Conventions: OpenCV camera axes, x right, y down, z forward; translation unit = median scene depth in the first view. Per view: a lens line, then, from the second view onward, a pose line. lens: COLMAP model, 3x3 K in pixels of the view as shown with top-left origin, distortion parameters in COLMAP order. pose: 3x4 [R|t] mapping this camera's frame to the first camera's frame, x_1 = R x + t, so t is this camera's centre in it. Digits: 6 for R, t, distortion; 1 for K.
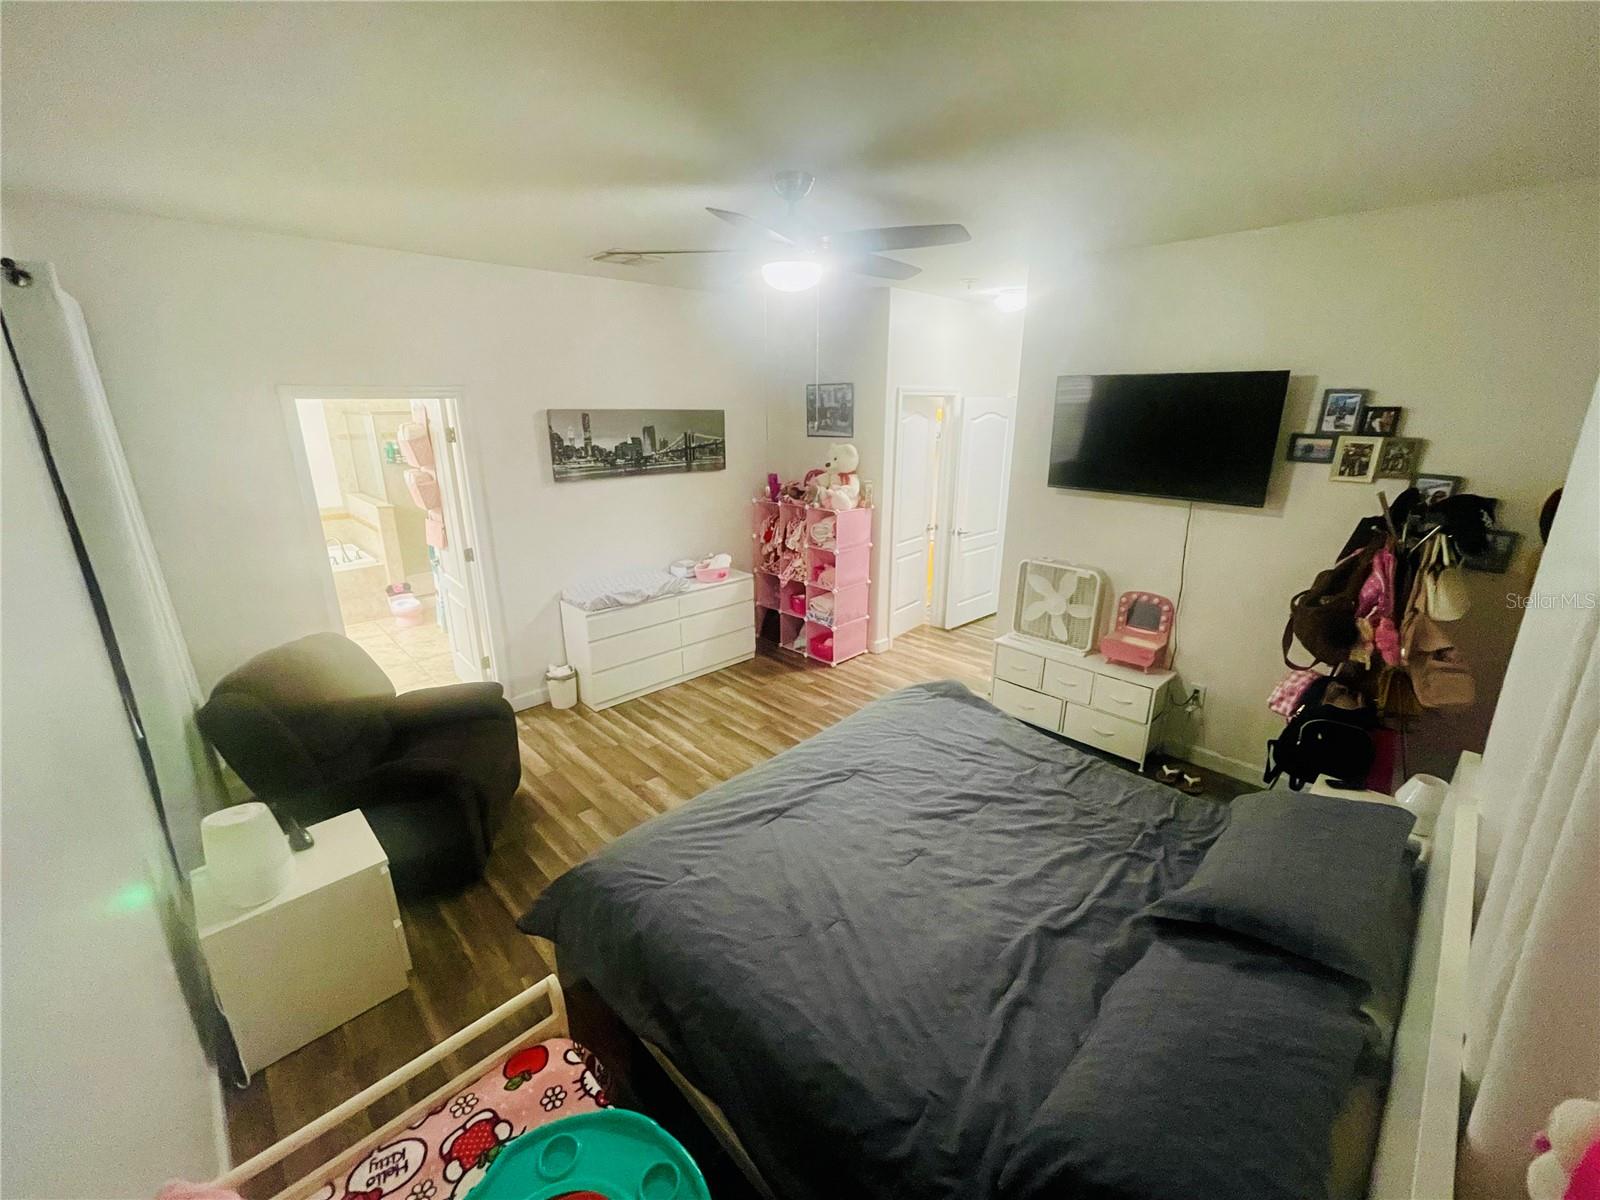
lens RADIAL K [[649.6, 0, 799.7], [0, 649.6, 599.4], [0, 0, 1]] dist [-0.003642, 0.000626]
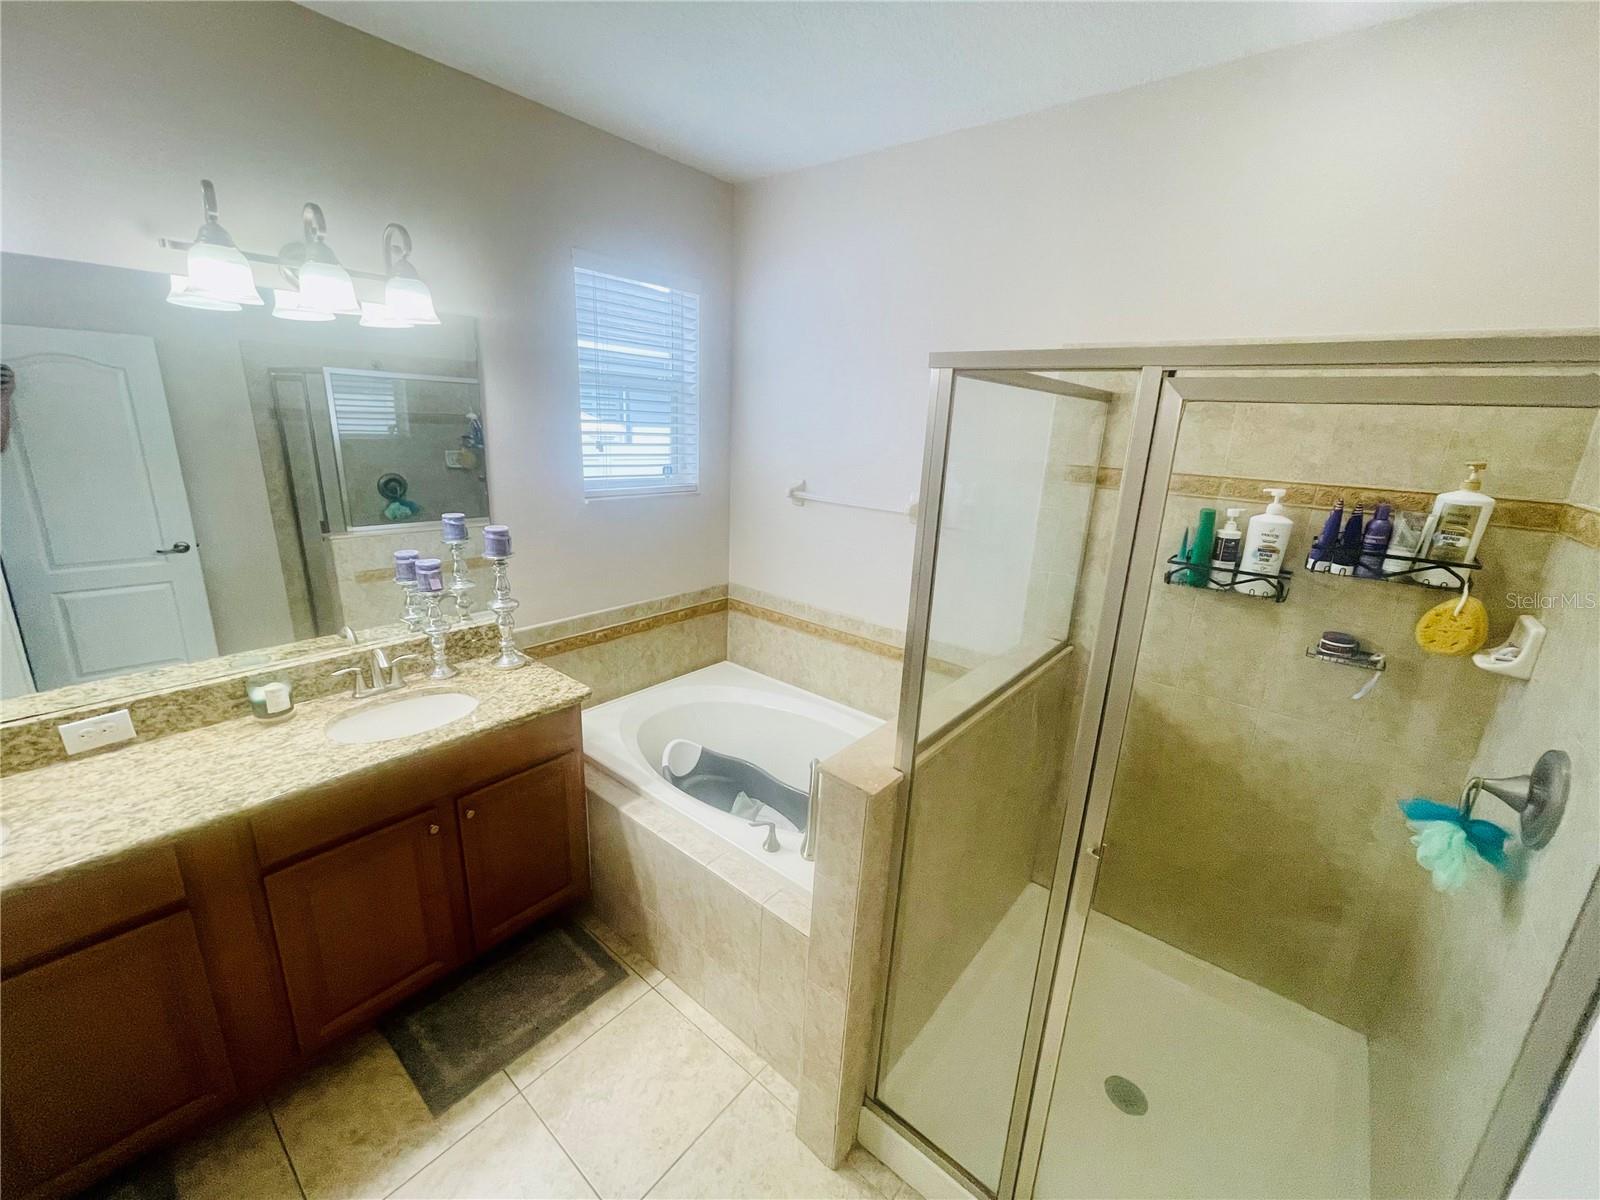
lens RADIAL K [[649.6, 0, 797.9], [0, 649.6, 603.0], [0, 0, 1]] dist [-0.003642, 0.000626]
pose [[0.103058, 0.277508, -0.955180, -0.397648], [-0.330592, 0.915258, 0.230241, -0.220437], [0.938130, 0.292047, 0.186066, 0.831635]]
